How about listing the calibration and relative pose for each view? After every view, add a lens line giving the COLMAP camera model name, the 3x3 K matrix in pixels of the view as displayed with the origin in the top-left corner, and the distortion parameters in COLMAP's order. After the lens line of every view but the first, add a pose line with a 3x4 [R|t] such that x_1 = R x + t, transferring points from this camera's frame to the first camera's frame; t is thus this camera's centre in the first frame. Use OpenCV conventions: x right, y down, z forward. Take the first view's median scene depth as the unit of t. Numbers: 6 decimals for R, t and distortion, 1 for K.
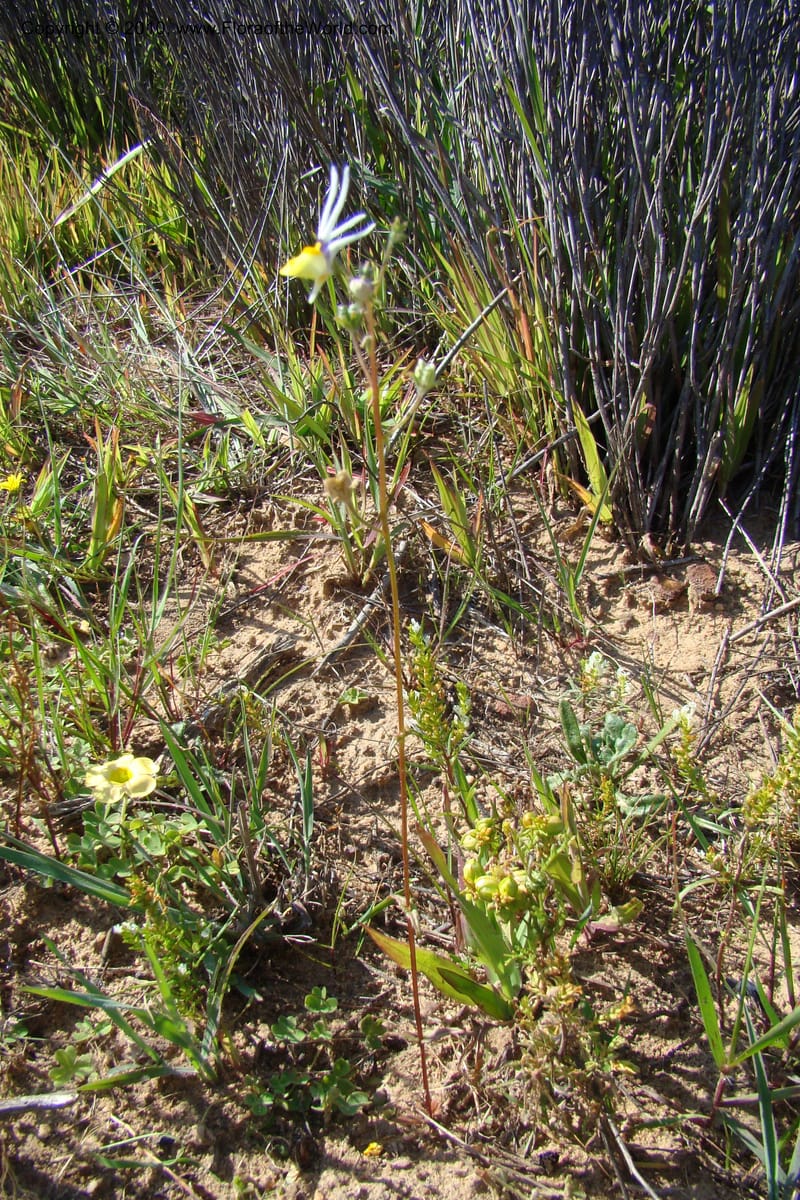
lens RADIAL K [[1124.3, 0, 404.5], [0, 1124.3, 585.5], [0, 0, 1]] dist [-0.175374, 0.098041]
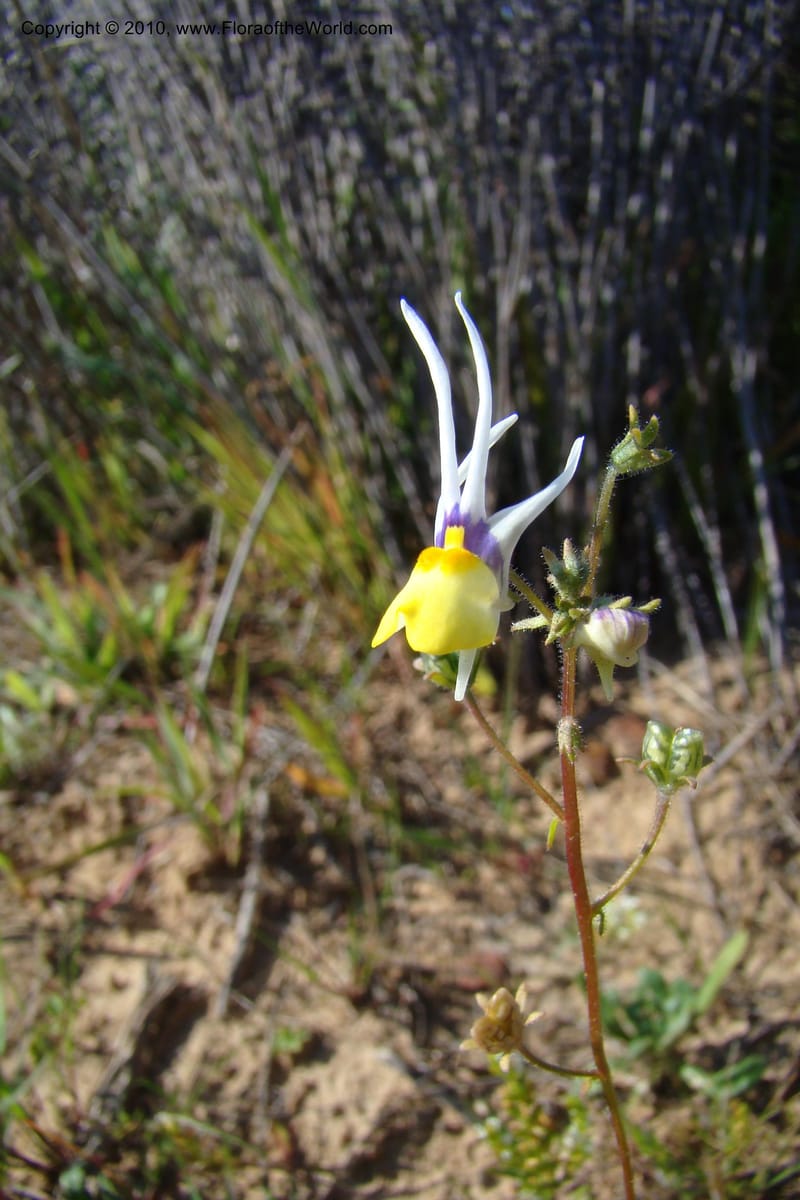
lens RADIAL K [[1124.3, 0, 404.5], [0, 1124.3, 585.5], [0, 0, 1]] dist [-0.175374, 0.098041]
pose [[0.937837, -0.249047, 0.241738, -0.062462], [0.275568, 0.957745, -0.082384, -0.089178], [-0.211006, 0.143878, 0.966838, 0.215263]]
